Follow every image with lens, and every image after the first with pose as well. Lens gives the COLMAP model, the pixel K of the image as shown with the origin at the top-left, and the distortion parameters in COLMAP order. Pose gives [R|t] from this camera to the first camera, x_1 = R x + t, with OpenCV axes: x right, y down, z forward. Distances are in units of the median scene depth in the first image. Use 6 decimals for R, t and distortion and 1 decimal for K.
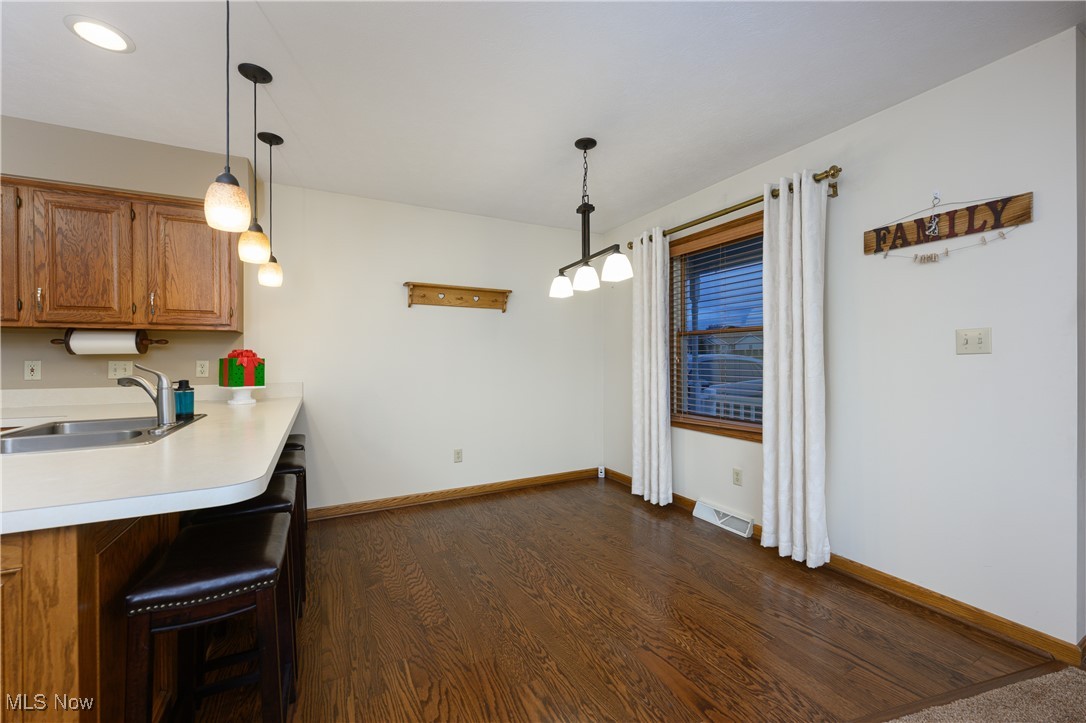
lens RADIAL K [[426.1, 0, 538.9], [0, 426.1, 358.9], [0, 0, 1]] dist [-0.000005, -0.000100]
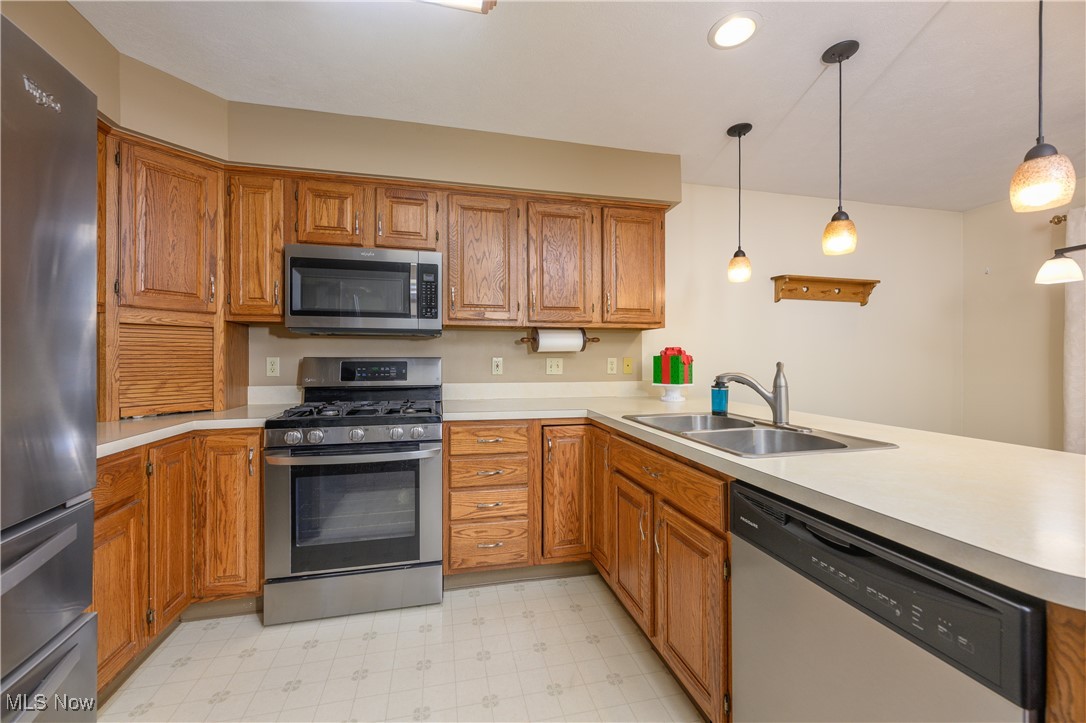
lens RADIAL K [[426.1, 0, 538.9], [0, 426.1, 358.9], [0, 0, 1]] dist [-0.000005, -0.000100]
pose [[0.971669, 0.004974, -0.236293, -0.796569], [-0.003880, 0.999980, 0.005092, 0.002102], [0.236314, -0.004031, 0.971668, -0.051771]]
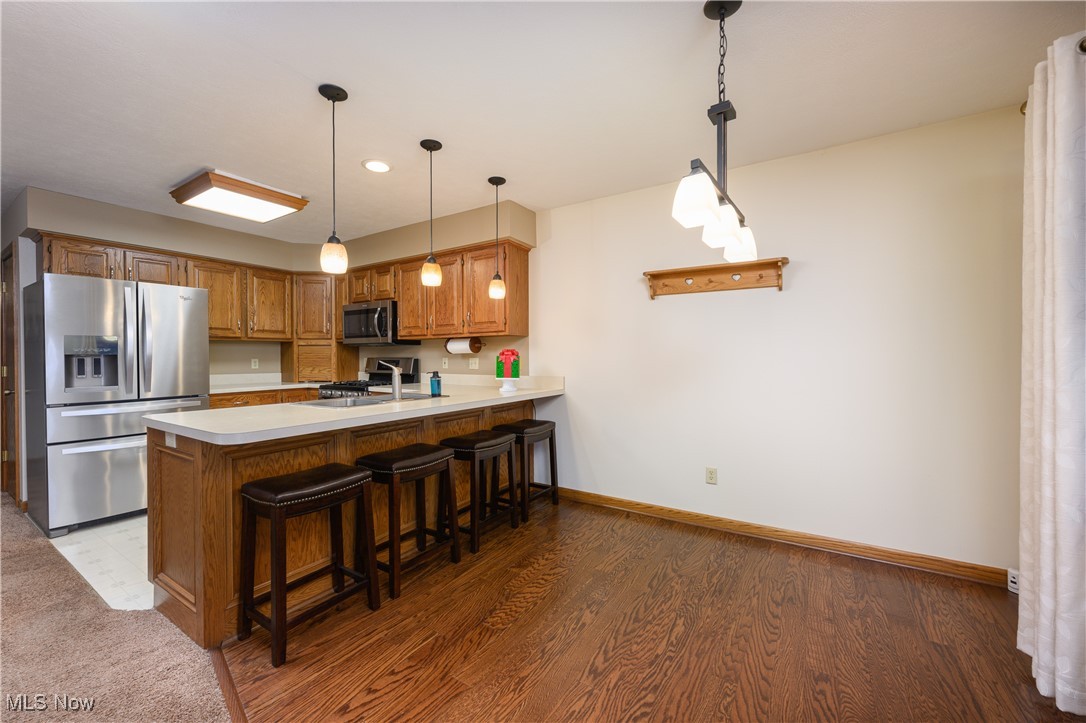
lens RADIAL K [[426.1, 0, 538.9], [0, 426.1, 358.9], [0, 0, 1]] dist [-0.000005, -0.000100]
pose [[0.504474, 0.005577, -0.863409, 0.487948], [0.002304, 0.999967, 0.007806, -0.002672], [0.863424, -0.005927, 0.504445, 0.443016]]
